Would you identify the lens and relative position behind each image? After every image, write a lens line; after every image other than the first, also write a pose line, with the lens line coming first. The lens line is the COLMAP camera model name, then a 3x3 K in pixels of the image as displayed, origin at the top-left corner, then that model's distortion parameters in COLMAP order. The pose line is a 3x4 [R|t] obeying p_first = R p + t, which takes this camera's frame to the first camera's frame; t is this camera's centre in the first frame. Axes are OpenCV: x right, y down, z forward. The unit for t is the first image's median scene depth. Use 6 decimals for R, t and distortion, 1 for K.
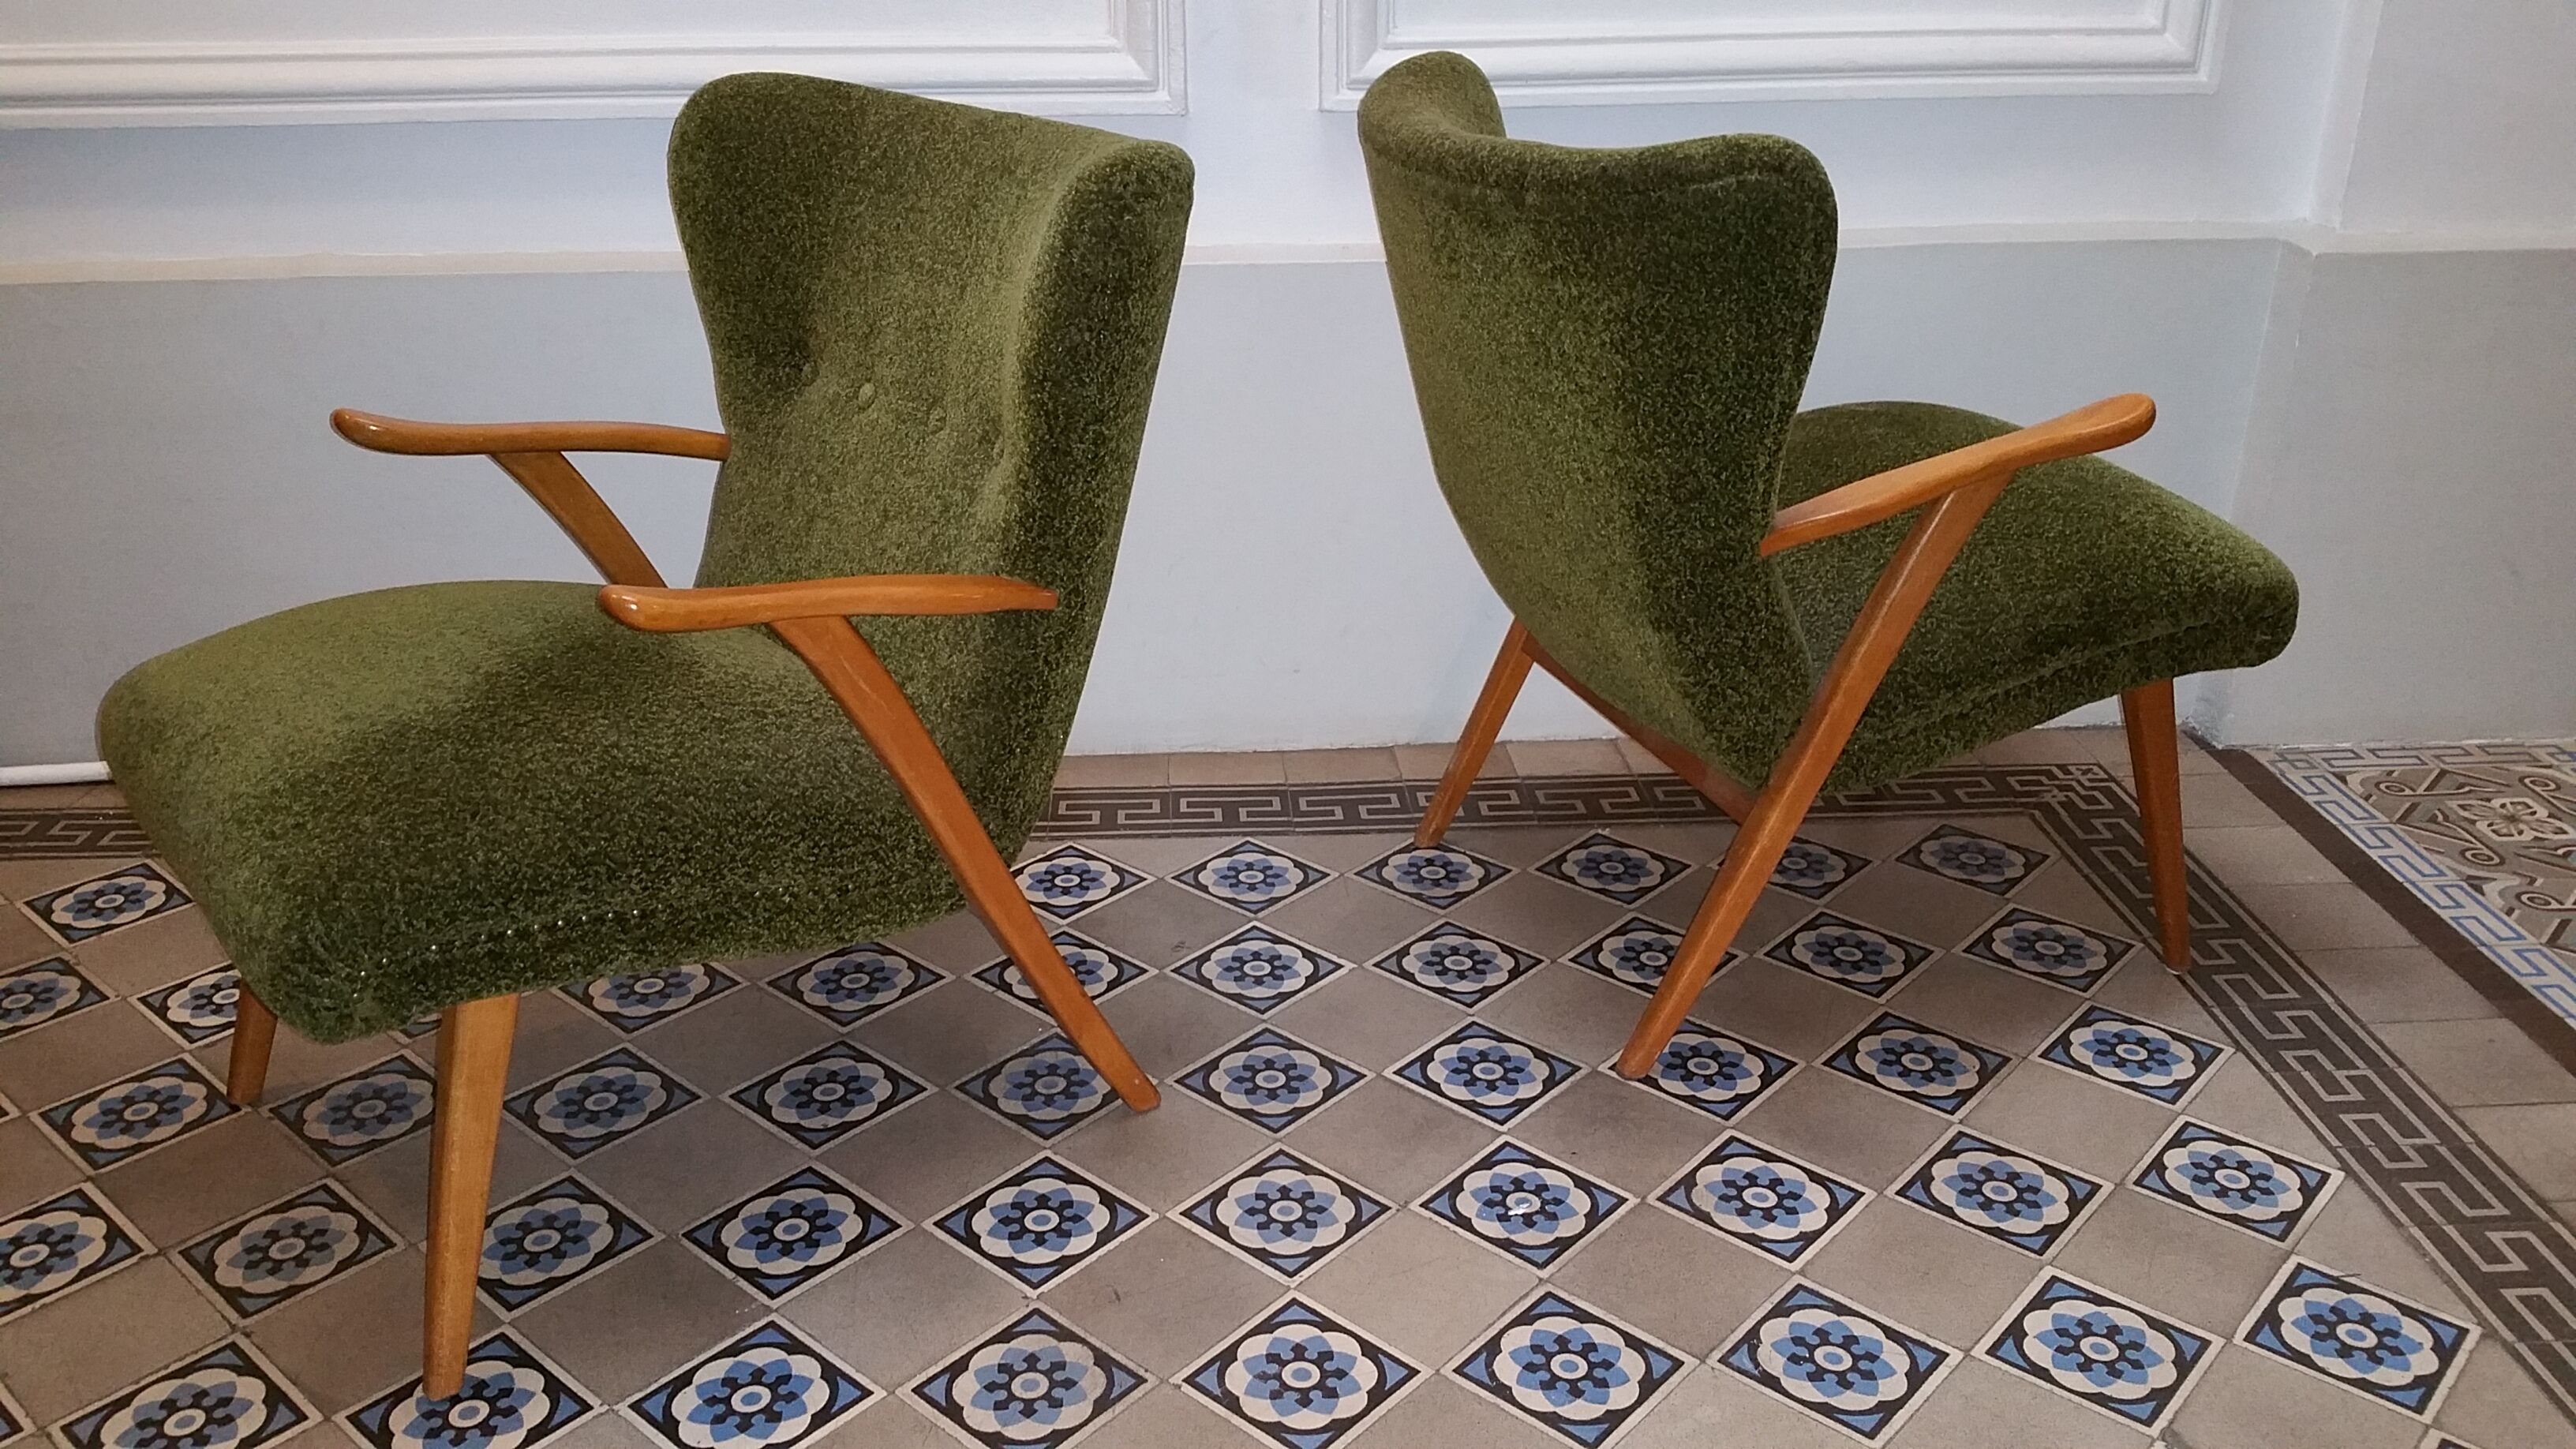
lens RADIAL K [[2095.5, 0, 1288.0], [0, 2095.5, 724.5], [0, 0, 1]] dist [0.144034, -0.275652]
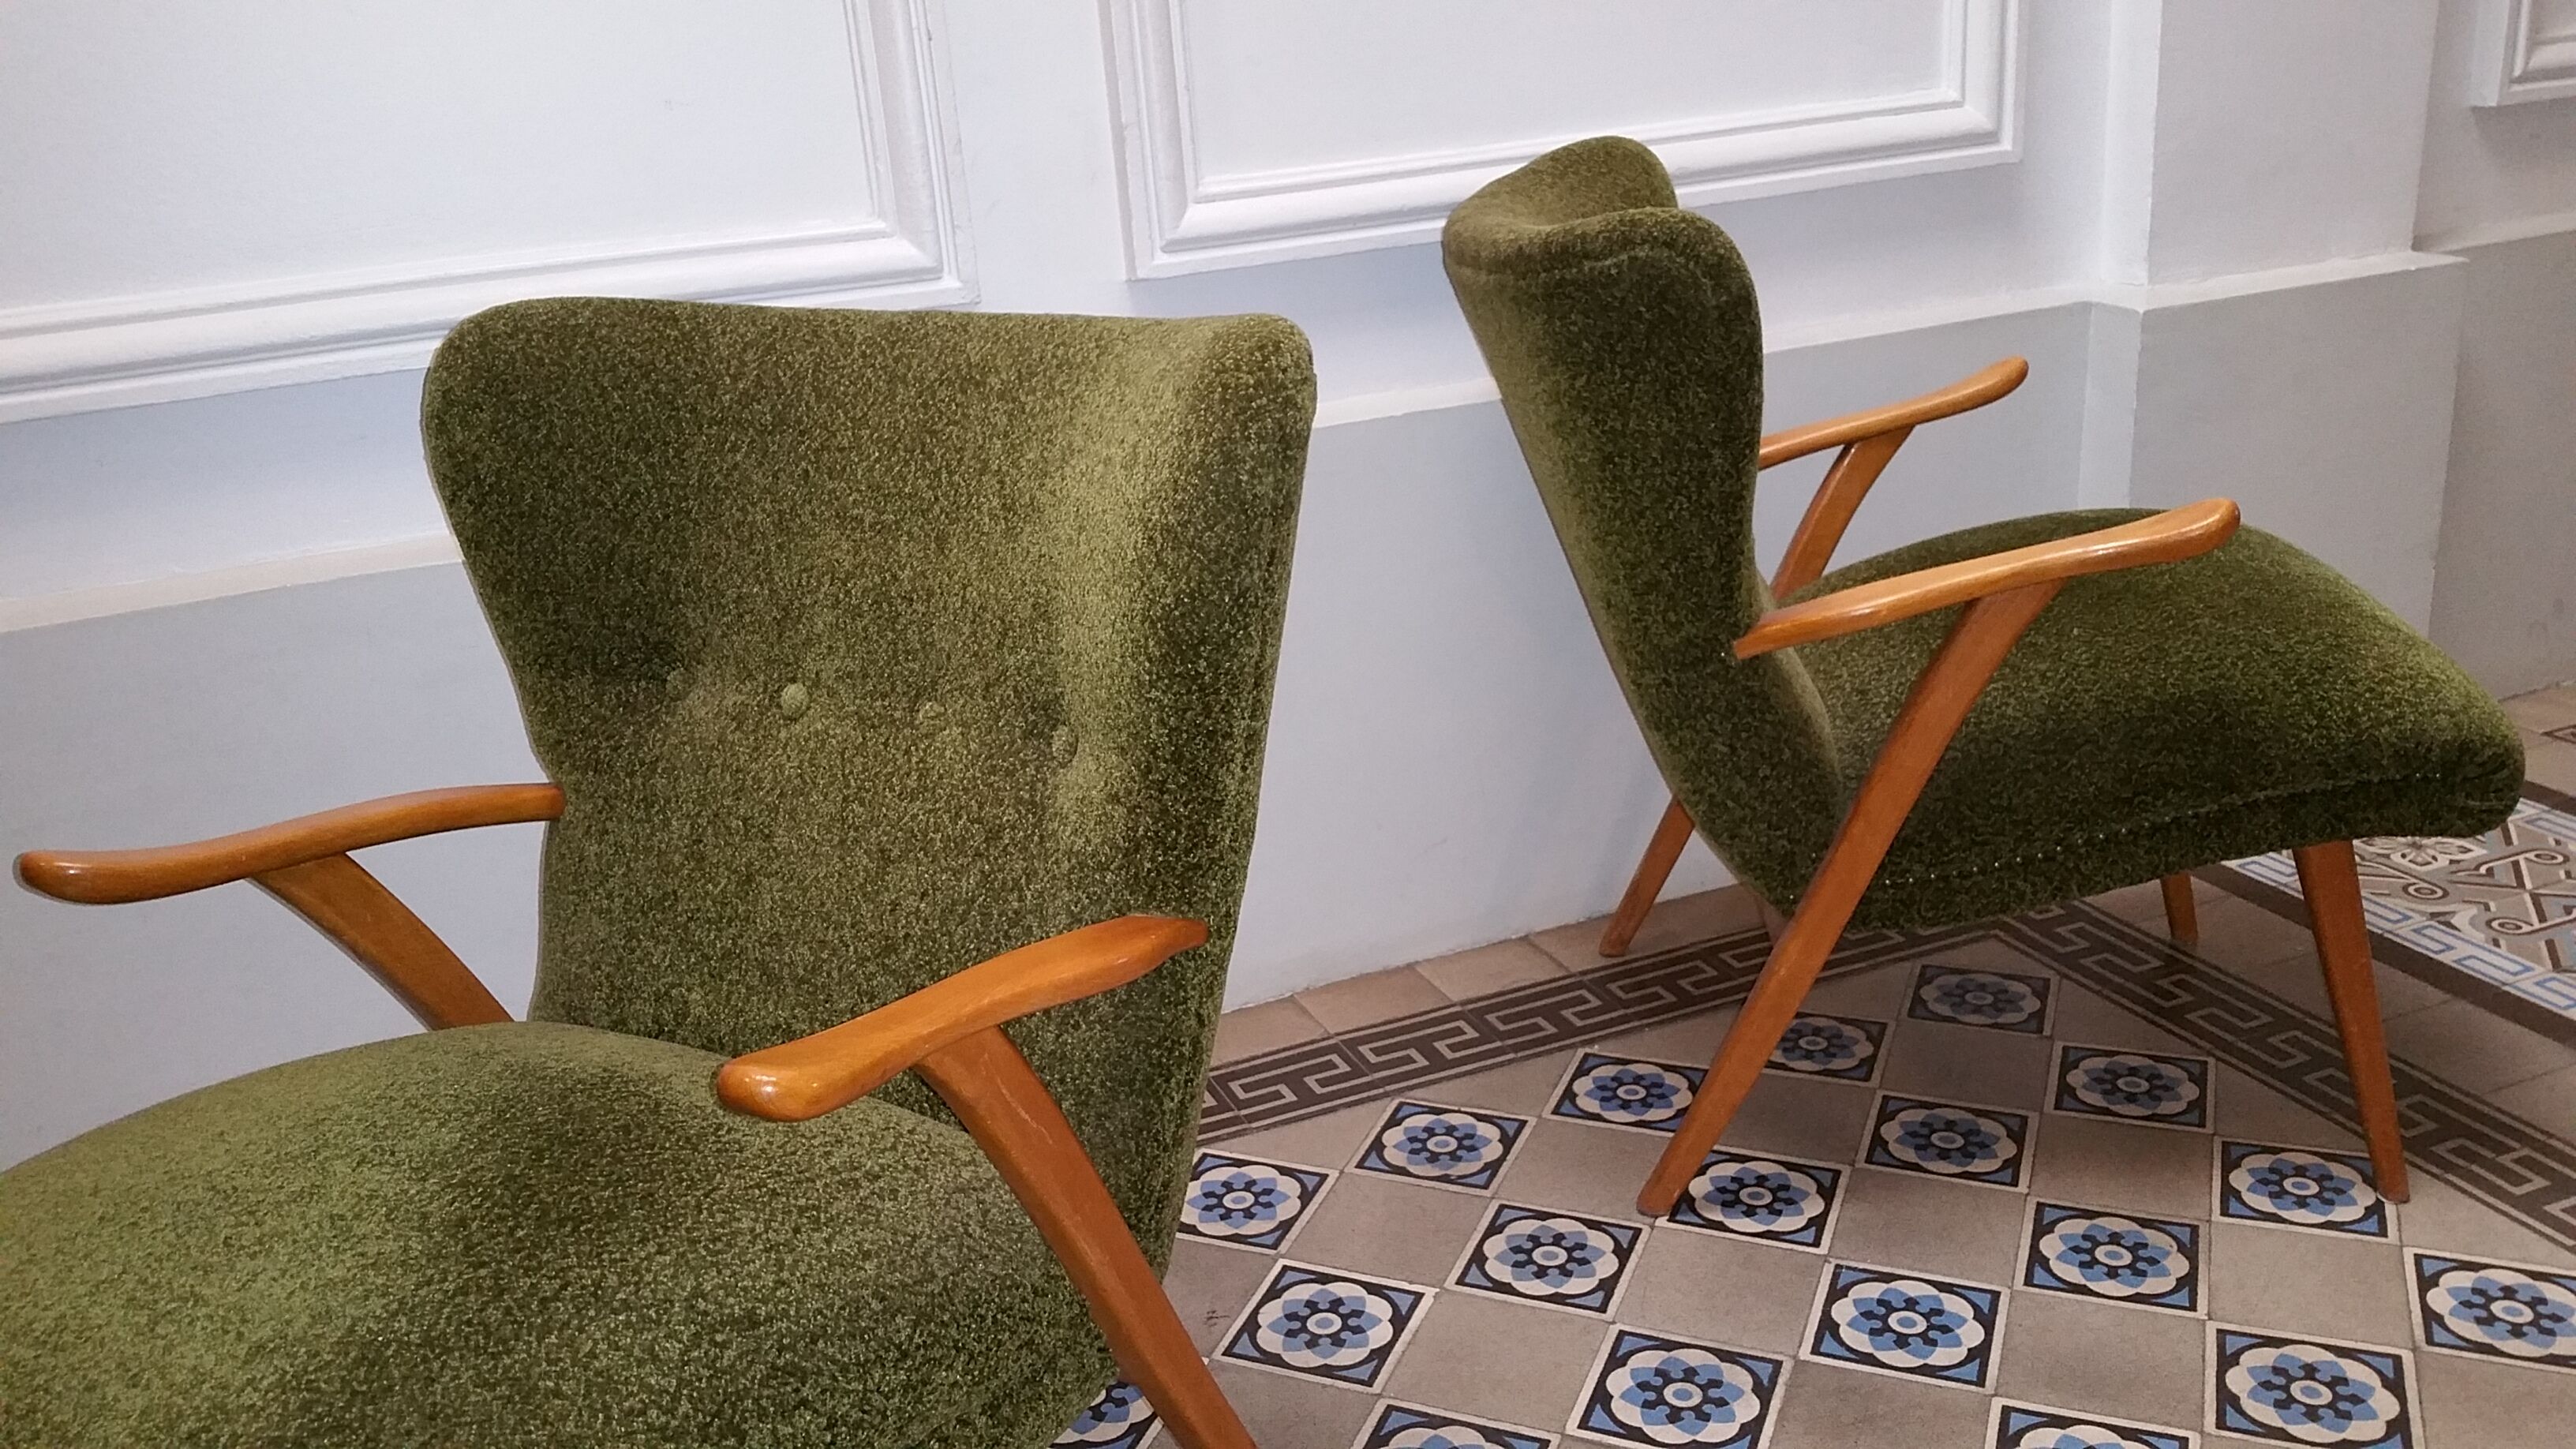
lens RADIAL K [[2095.5, 0, 1288.0], [0, 2095.5, 724.5], [0, 0, 1]] dist [0.144034, -0.275652]
pose [[0.945959, -0.167404, 0.277737, -0.232224], [0.188710, 0.980674, -0.051643, -0.073558], [-0.263725, 0.101264, 0.959268, 0.235833]]
